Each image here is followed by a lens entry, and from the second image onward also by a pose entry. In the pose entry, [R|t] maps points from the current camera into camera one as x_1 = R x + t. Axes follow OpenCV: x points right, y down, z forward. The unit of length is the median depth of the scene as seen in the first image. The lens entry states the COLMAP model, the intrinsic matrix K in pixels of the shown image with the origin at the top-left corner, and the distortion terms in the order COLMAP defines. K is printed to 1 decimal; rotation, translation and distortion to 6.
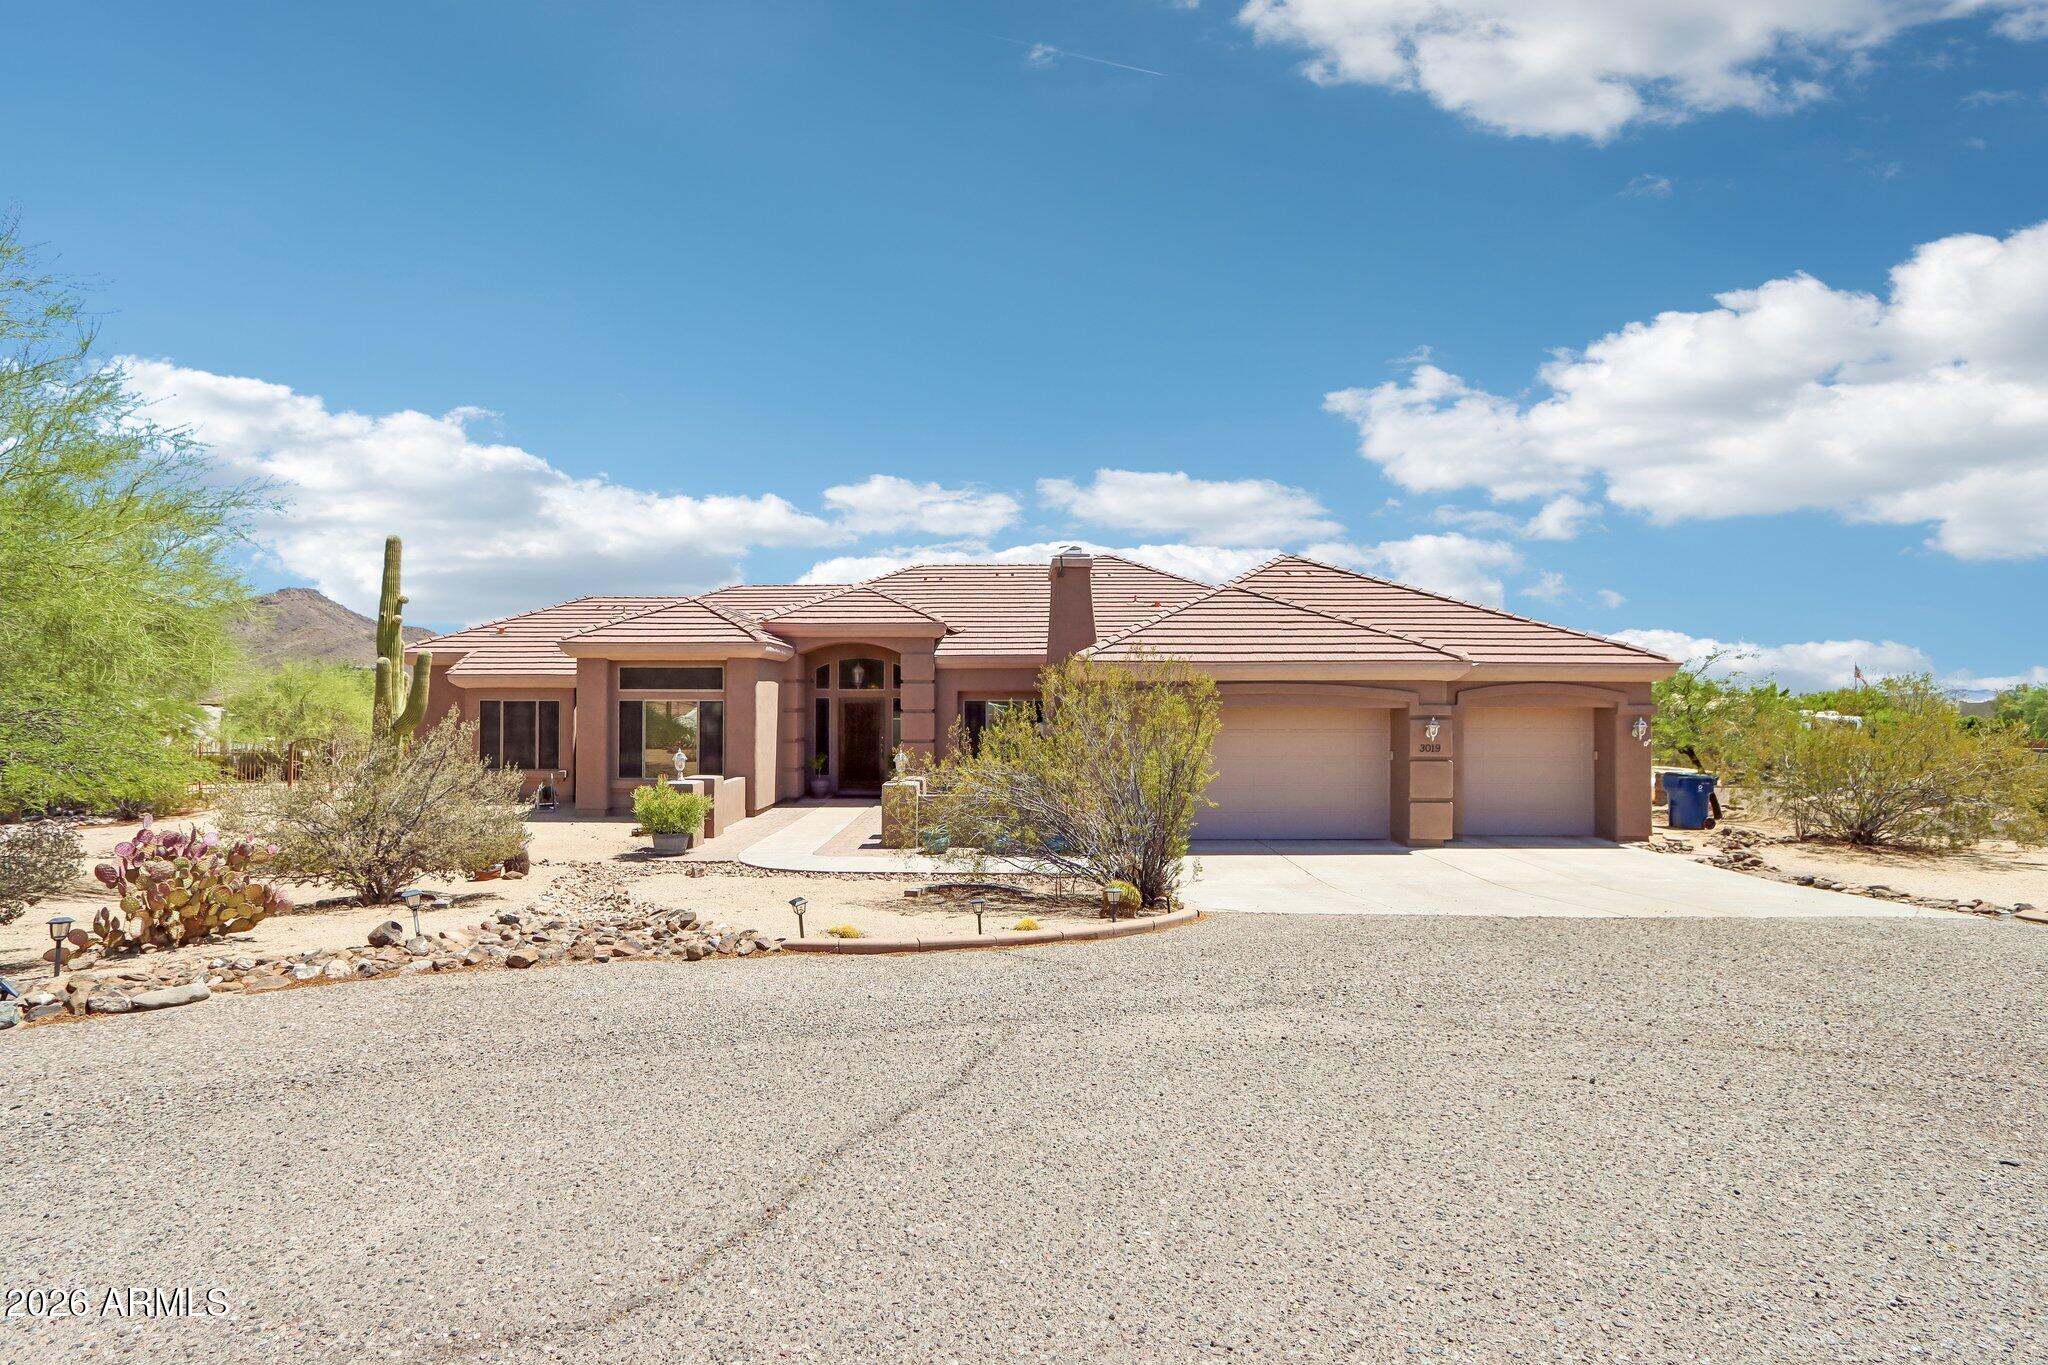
lens RADIAL K [[944.4, 0, 1017.9], [0, 944.4, 683.2], [0, 0, 1]] dist [-0.014886, 0.000276]
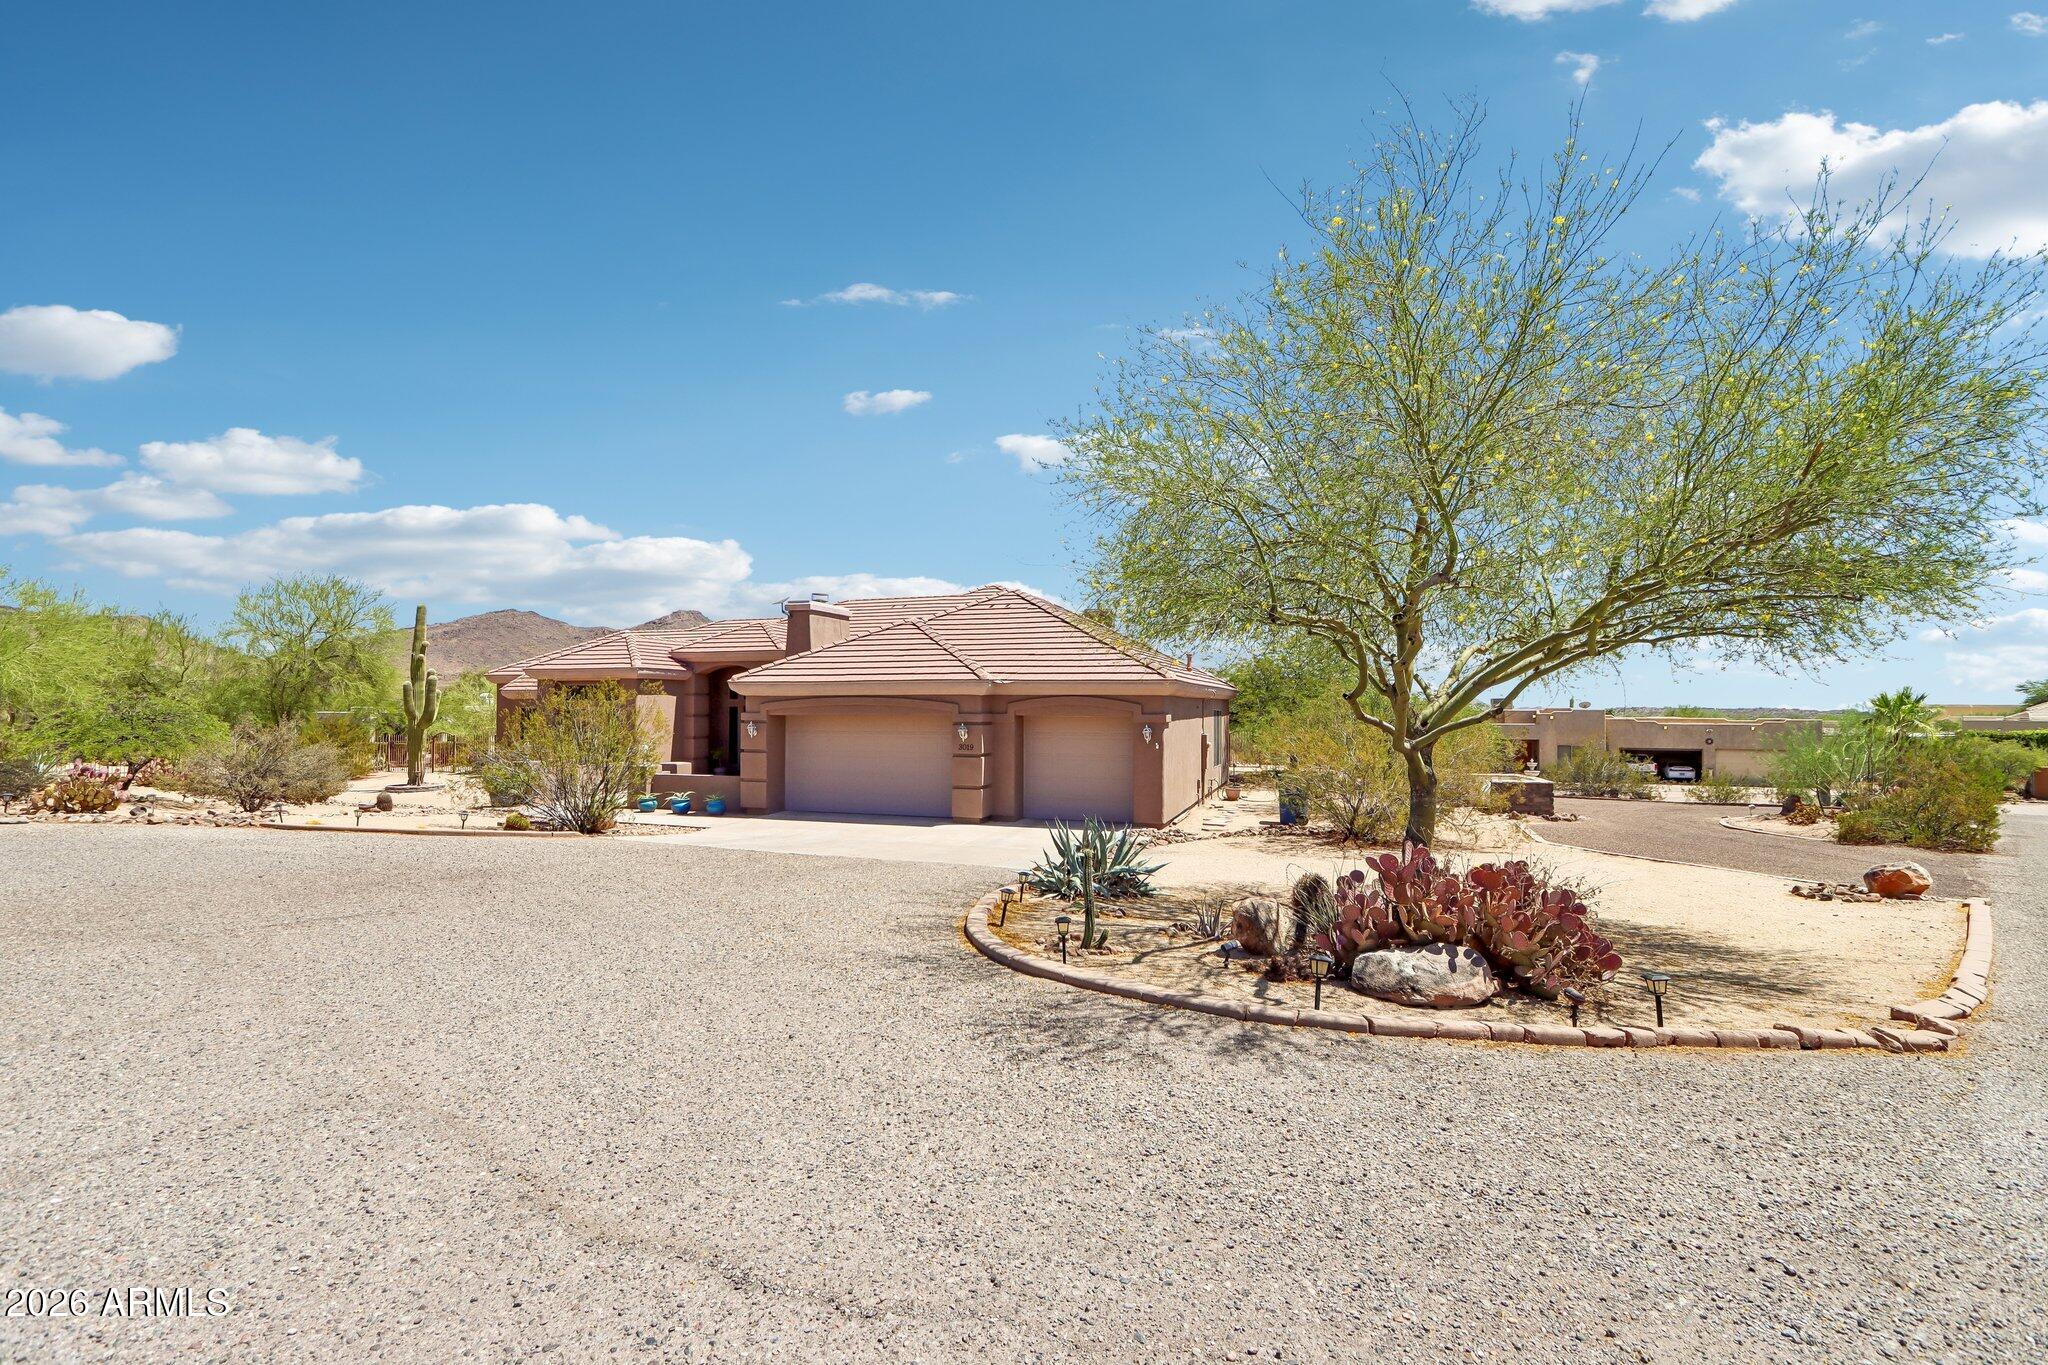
lens RADIAL K [[944.4, 0, 1006.9], [0, 944.4, 681.7], [0, 0, 1]] dist [-0.014886, 0.000276]
pose [[0.943993, -0.007360, -0.329883, 0.800914], [0.005063, 0.999957, -0.007821, -0.008854], [0.329926, 0.005713, 0.943989, -0.176024]]
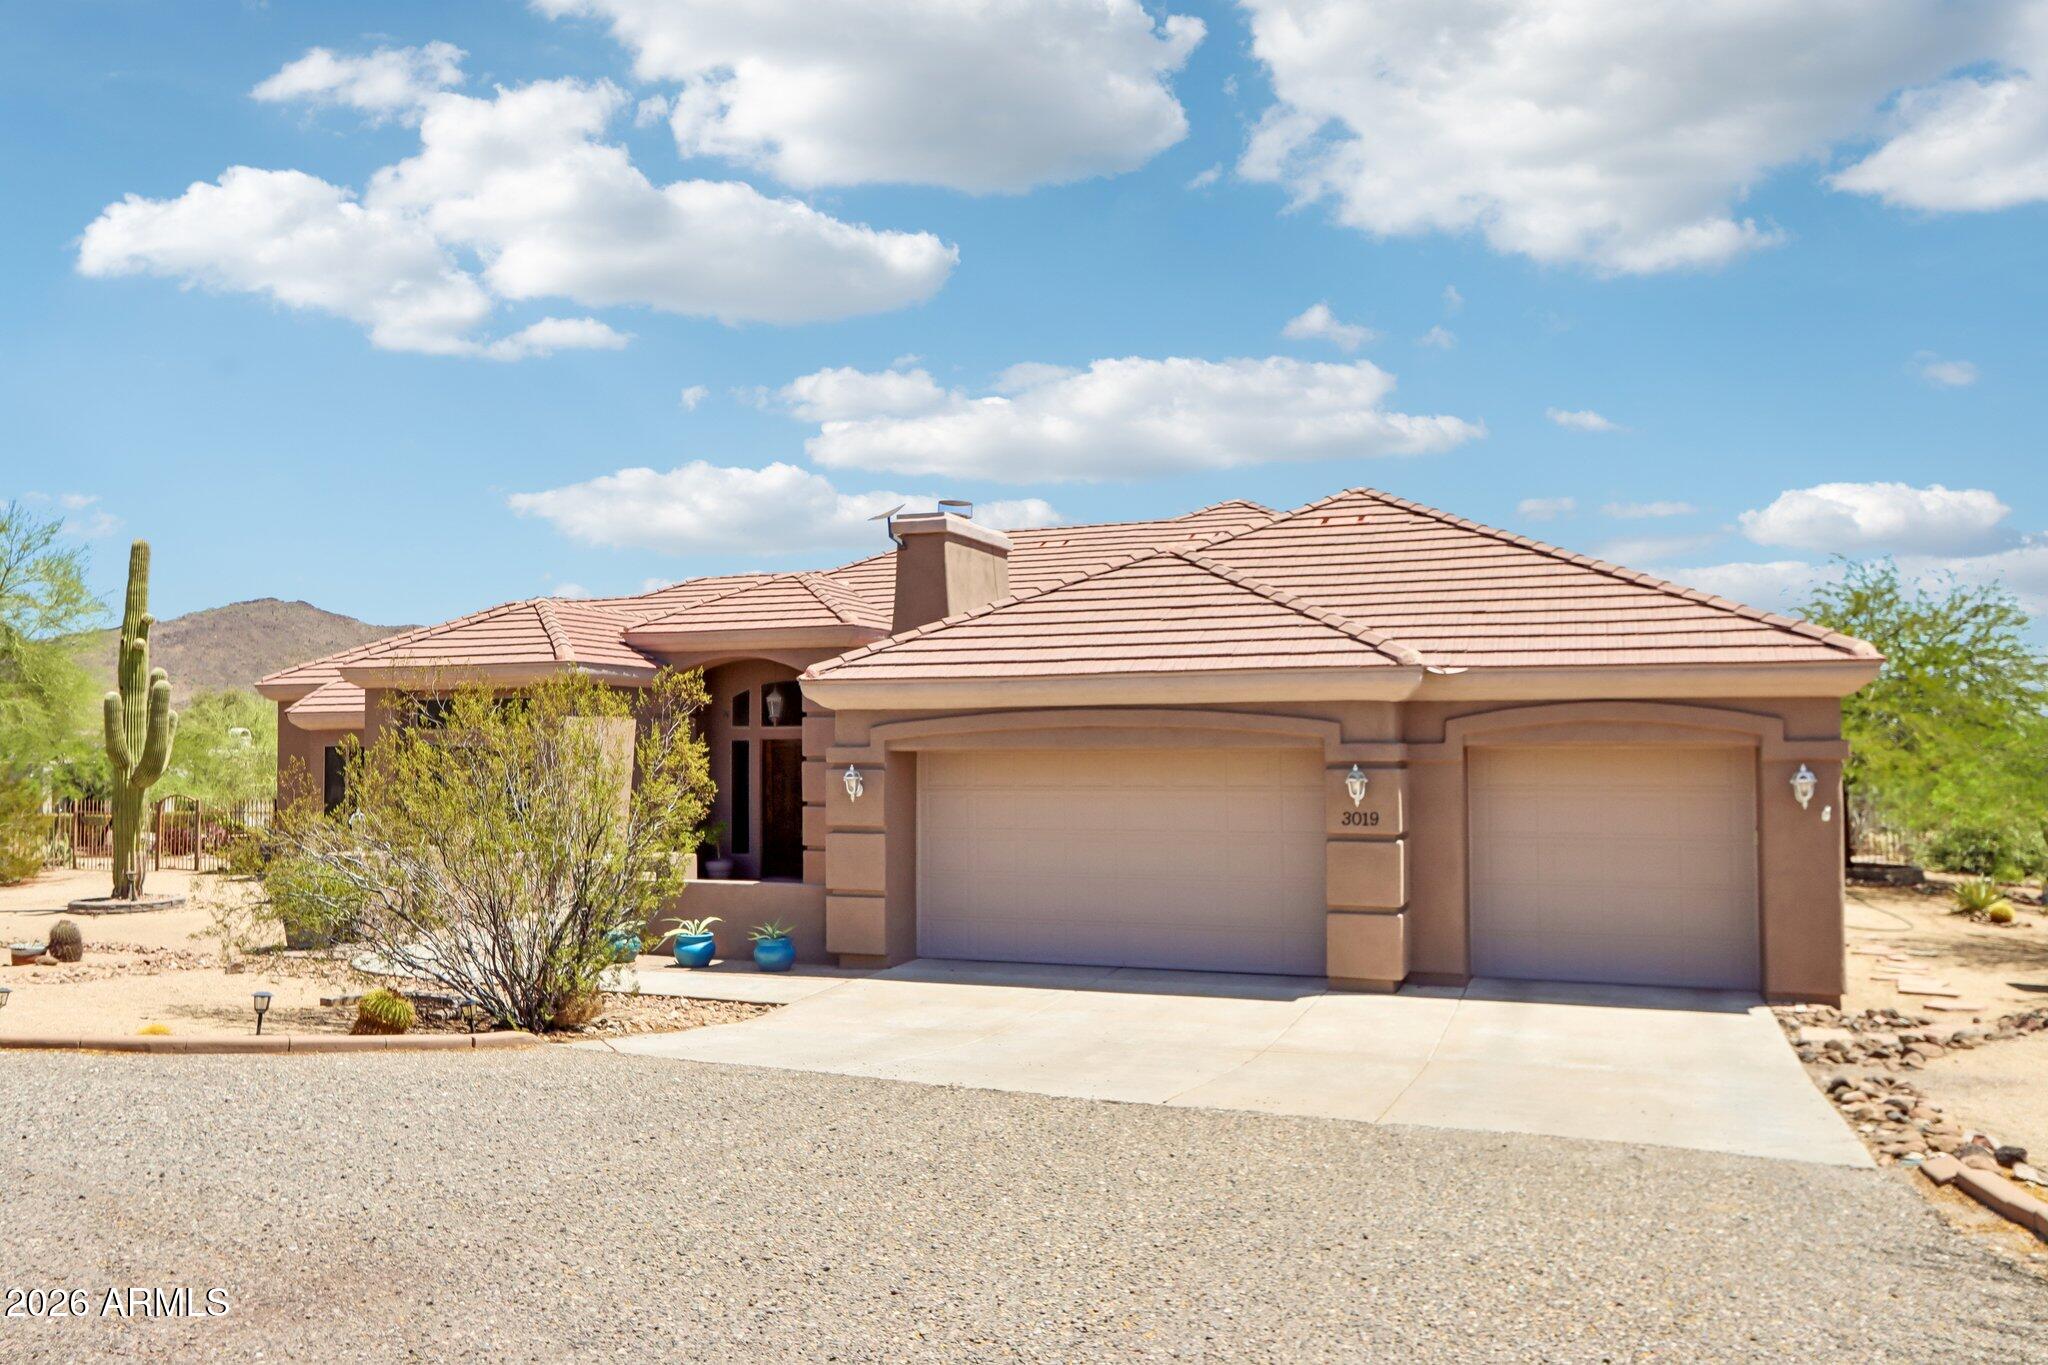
lens RADIAL K [[1529.6, 0, 1036.8], [0, 1529.6, 676.9], [0, 0, 1]] dist [-0.024929, -0.003197]
pose [[0.938232, -0.021581, -0.345332, 0.502346], [0.012334, 0.999505, -0.028952, 0.006427], [0.345786, 0.022904, 0.938034, 0.051859]]
